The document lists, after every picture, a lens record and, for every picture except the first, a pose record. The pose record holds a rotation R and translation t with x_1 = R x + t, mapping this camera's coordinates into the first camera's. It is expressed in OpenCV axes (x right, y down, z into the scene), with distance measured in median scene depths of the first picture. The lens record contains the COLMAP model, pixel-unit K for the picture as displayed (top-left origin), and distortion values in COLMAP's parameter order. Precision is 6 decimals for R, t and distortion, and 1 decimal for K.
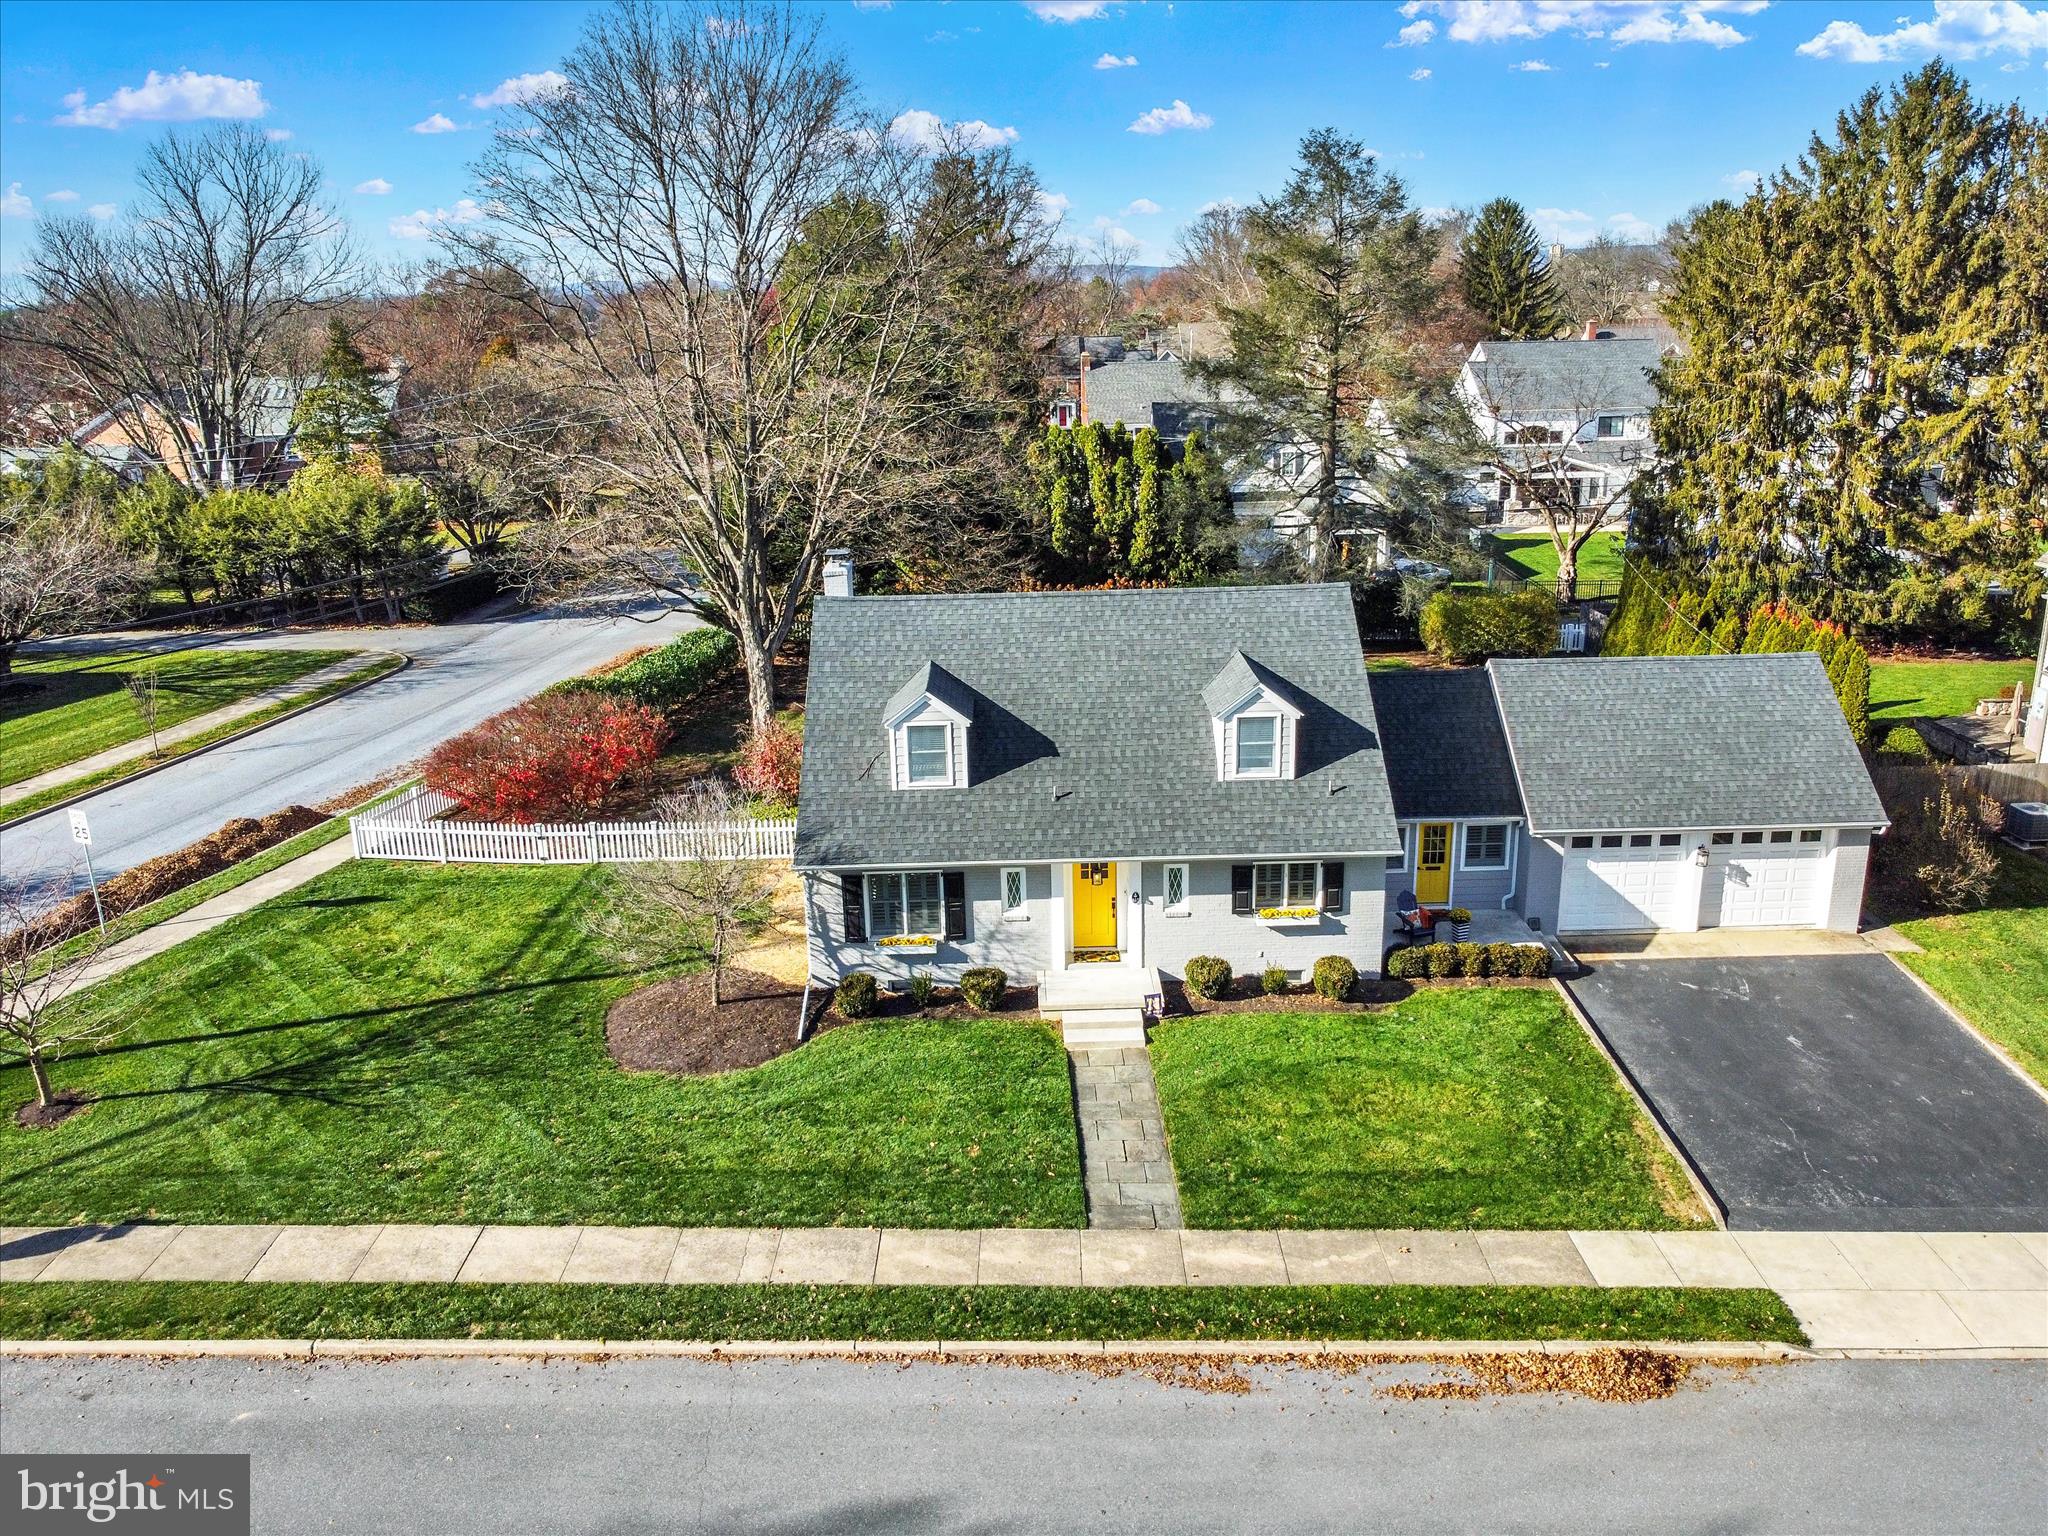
lens RADIAL K [[1559.0, 0, 1027.3], [0, 1559.0, 759.1], [0, 0, 1]] dist [0.000647, -0.001140]
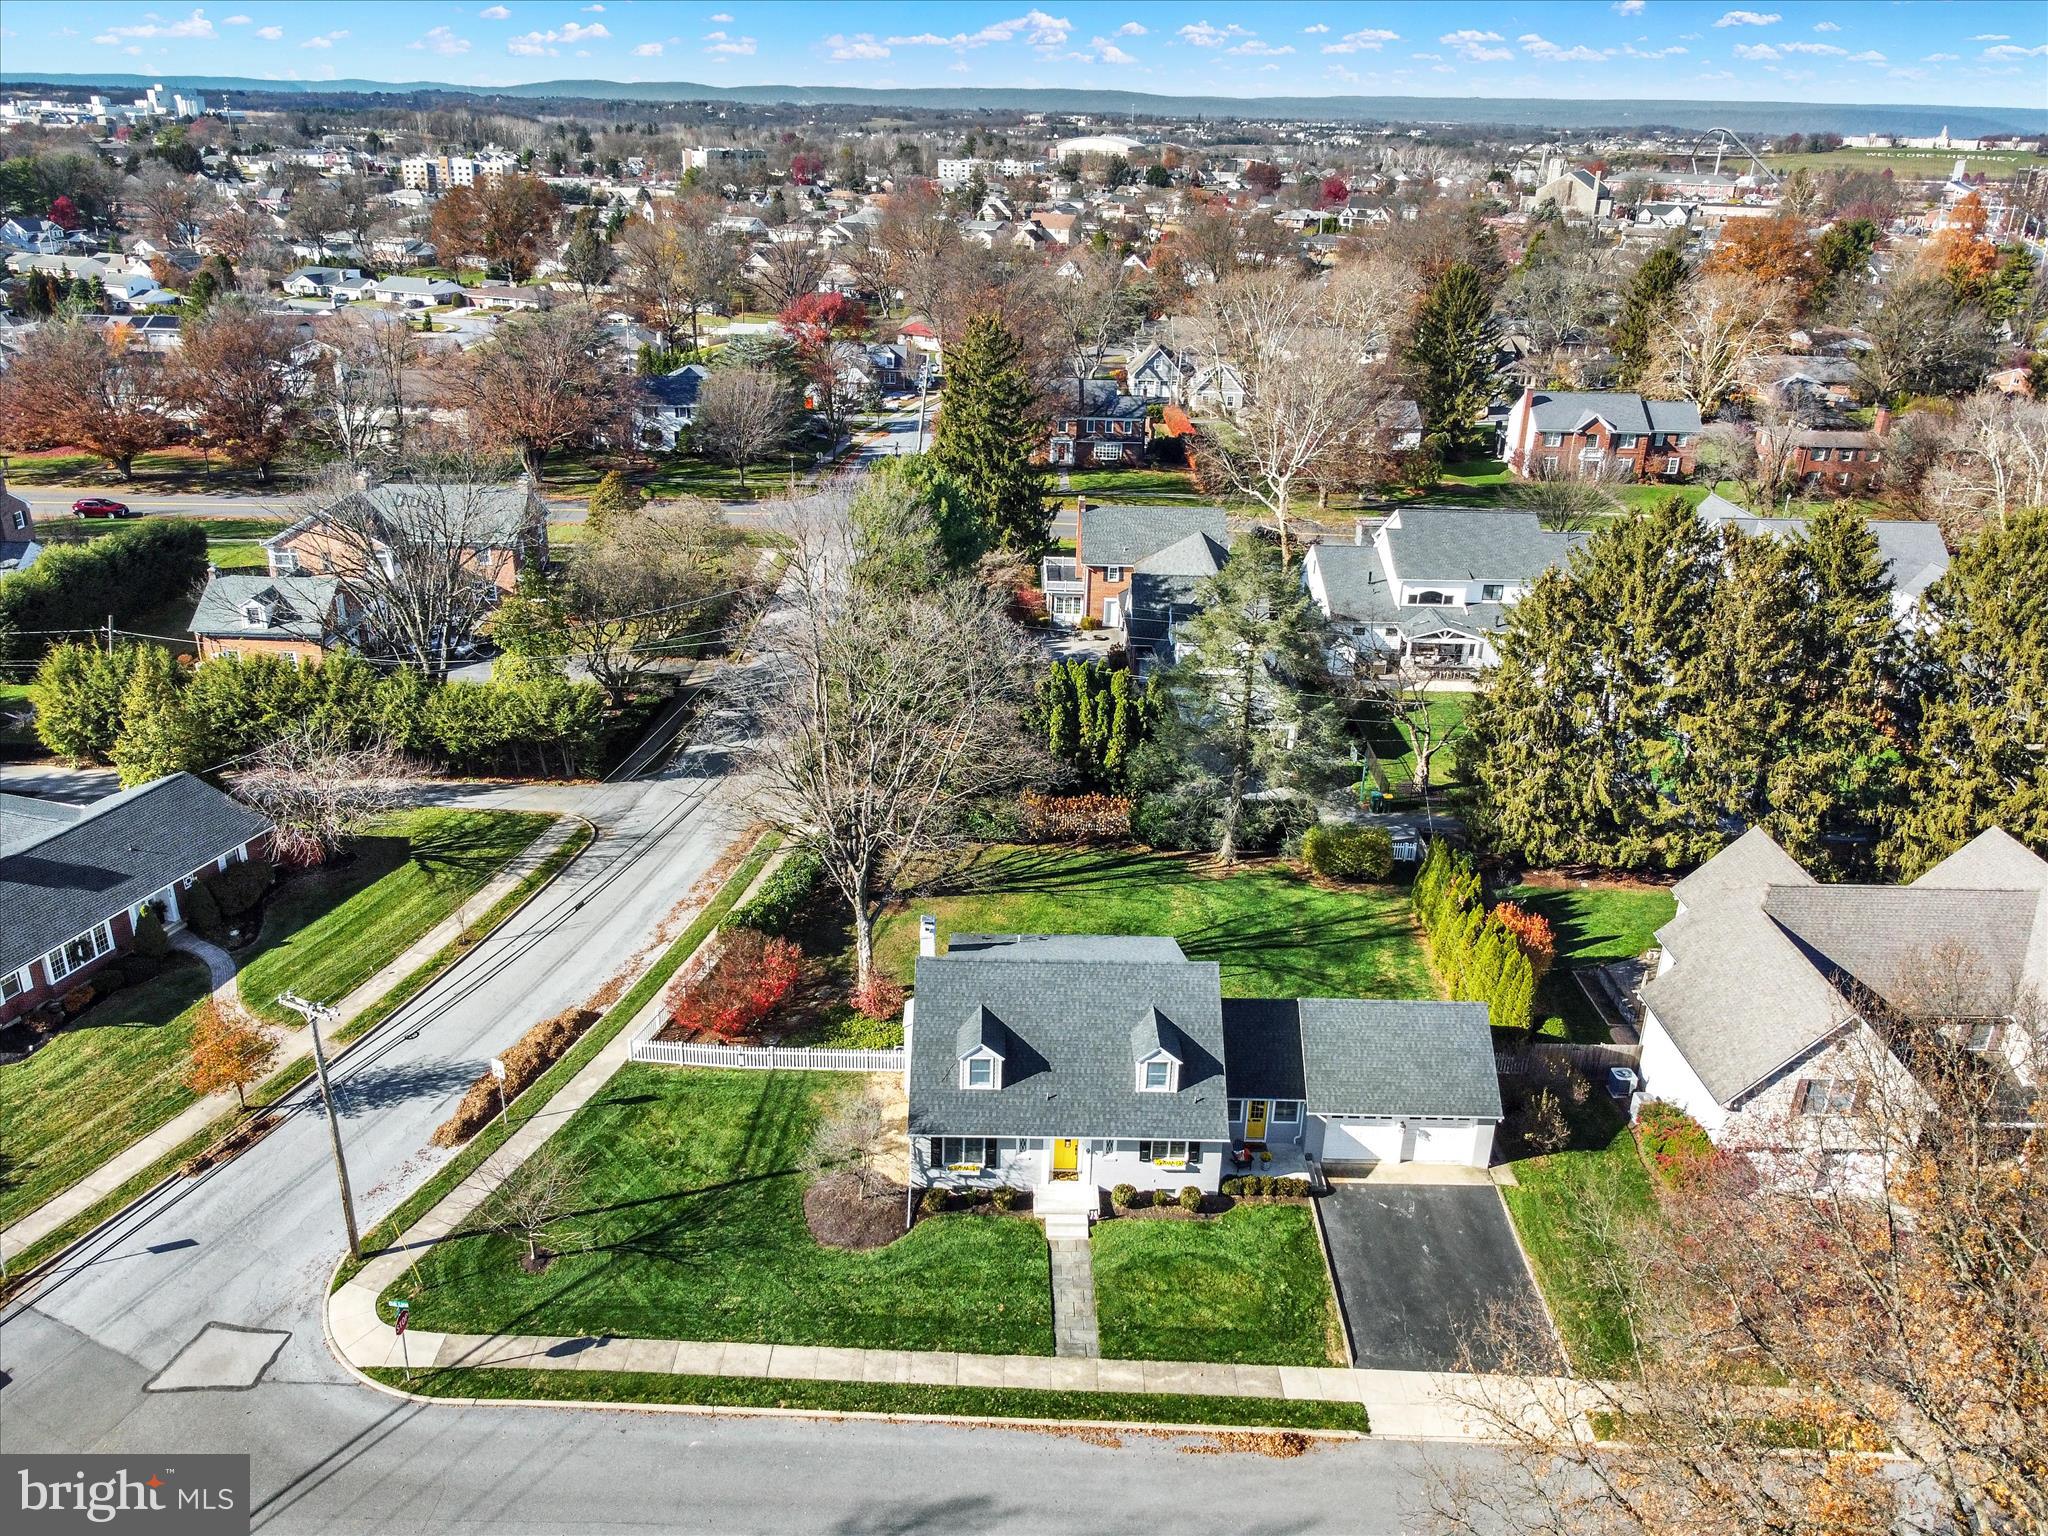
lens RADIAL K [[1559.0, 0, 1029.2], [0, 1559.0, 767.3], [0, 0, 1]] dist [0.000647, -0.001140]
pose [[0.998722, 0.047037, 0.018500, -0.056819], [-0.048767, 0.992944, 0.108089, -0.564394], [-0.013286, -0.108853, 0.993969, -0.800893]]
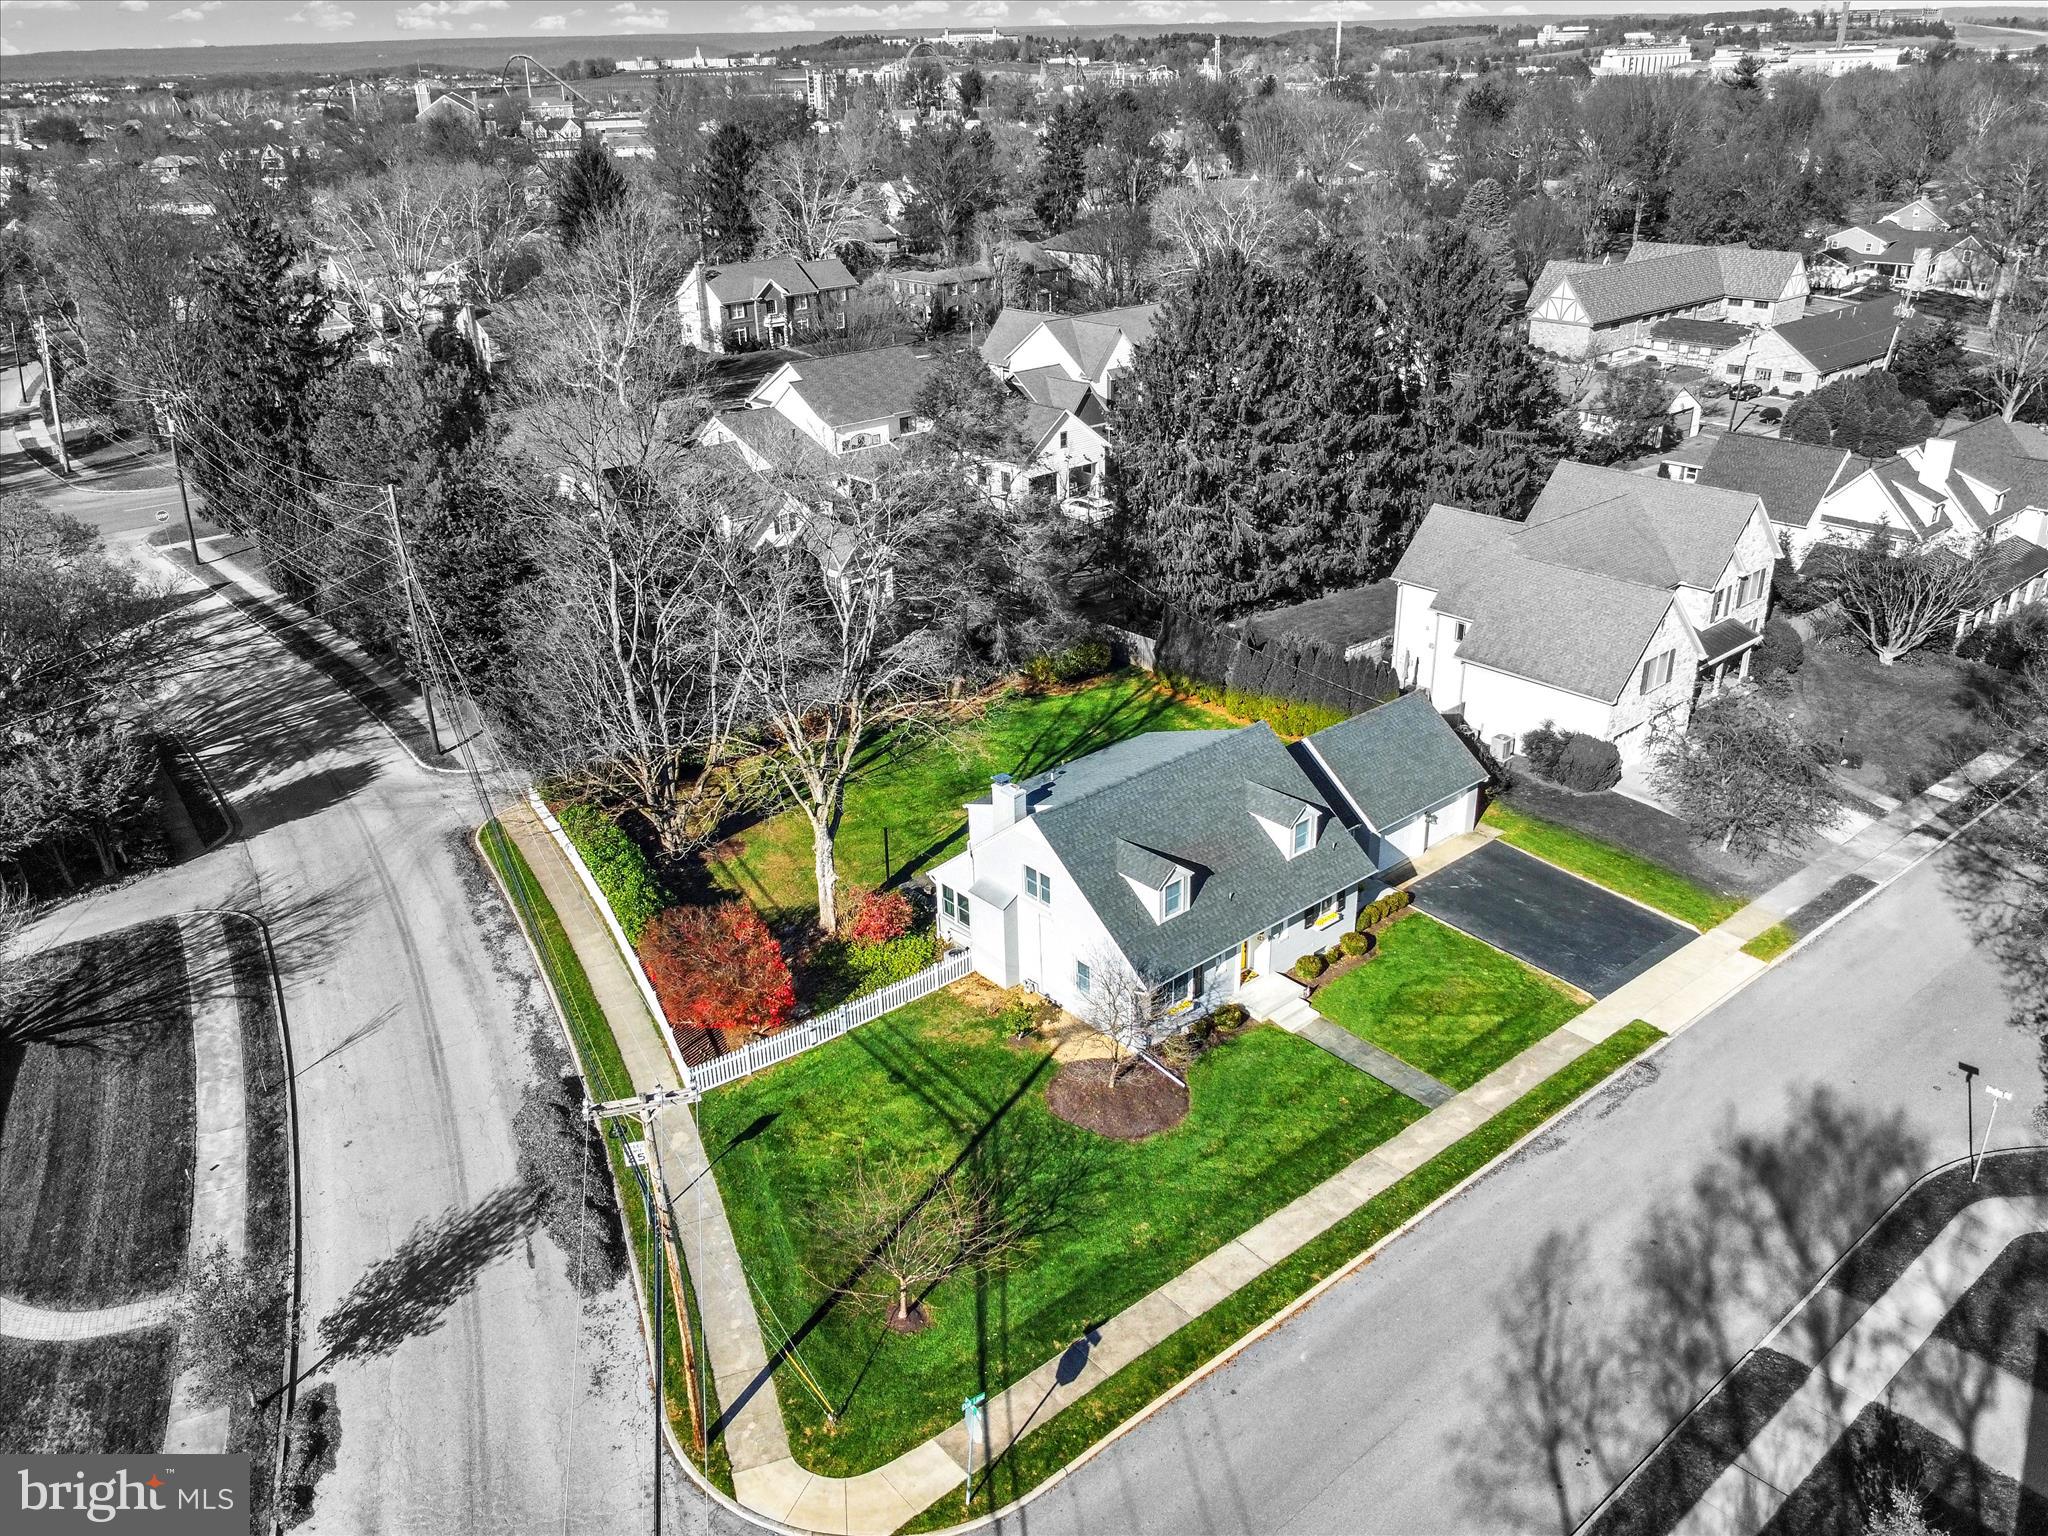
lens RADIAL K [[1559.0, 0, 1023.2], [0, 1559.0, 769.2], [0, 0, 1]] dist [0.000647, -0.001140]
pose [[0.762936, -0.264754, 0.589774, -1.124597], [0.191182, 0.963889, 0.185383, -0.472585], [-0.617558, -0.028681, 0.786002, -0.203254]]
